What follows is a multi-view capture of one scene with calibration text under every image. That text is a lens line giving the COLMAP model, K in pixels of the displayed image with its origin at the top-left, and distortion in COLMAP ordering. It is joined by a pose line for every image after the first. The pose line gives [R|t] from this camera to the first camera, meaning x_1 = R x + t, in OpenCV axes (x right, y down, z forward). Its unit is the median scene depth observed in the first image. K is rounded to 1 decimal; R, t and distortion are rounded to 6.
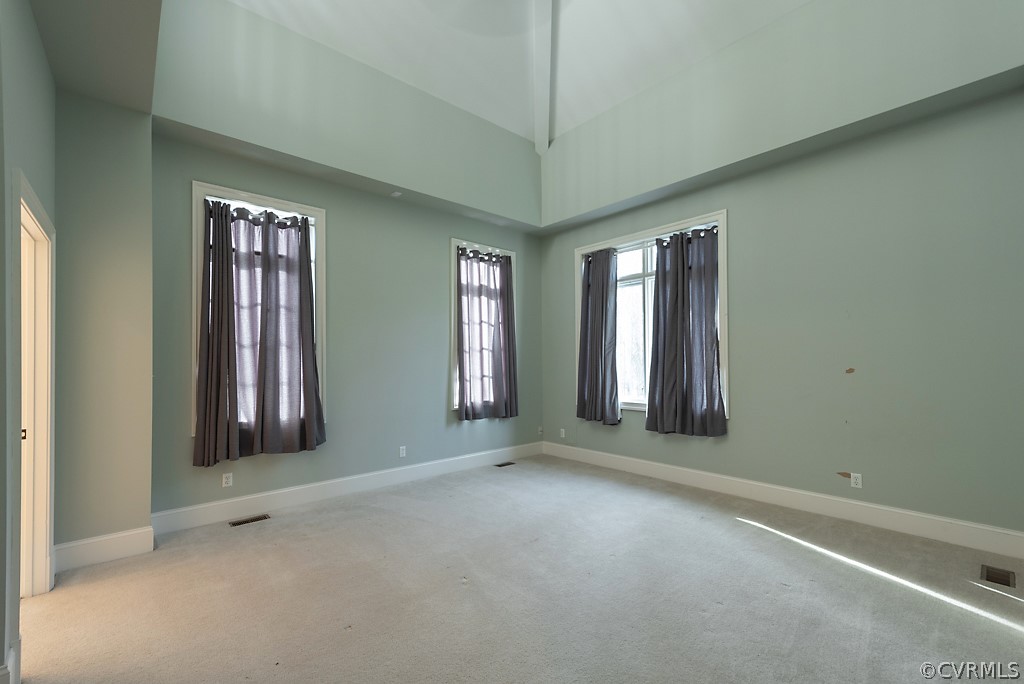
lens RADIAL K [[424.1, 0, 507.3], [0, 424.1, 361.1], [0, 0, 1]] dist [-0.000437, -0.000237]
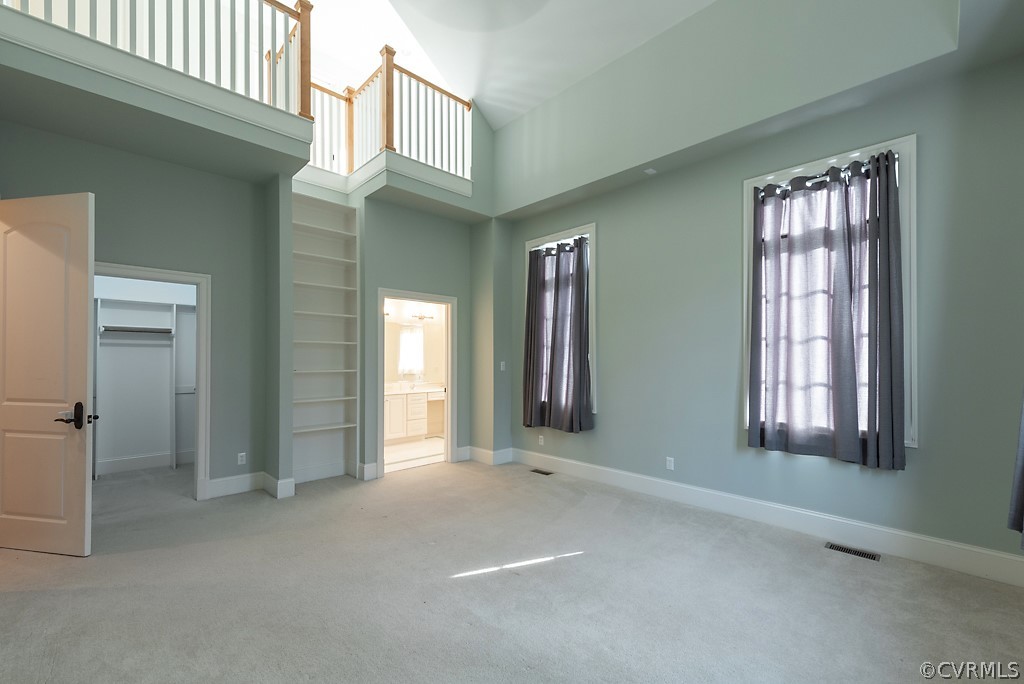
lens RADIAL K [[424.1, 0, 507.5], [0, 424.1, 355.6], [0, 0, 1]] dist [-0.000437, -0.000237]
pose [[0.043264, 0.000085, -0.999064, 0.557146], [0.001478, 0.999999, 0.000149, -0.005004], [0.999063, -0.001483, 0.043264, 0.592657]]
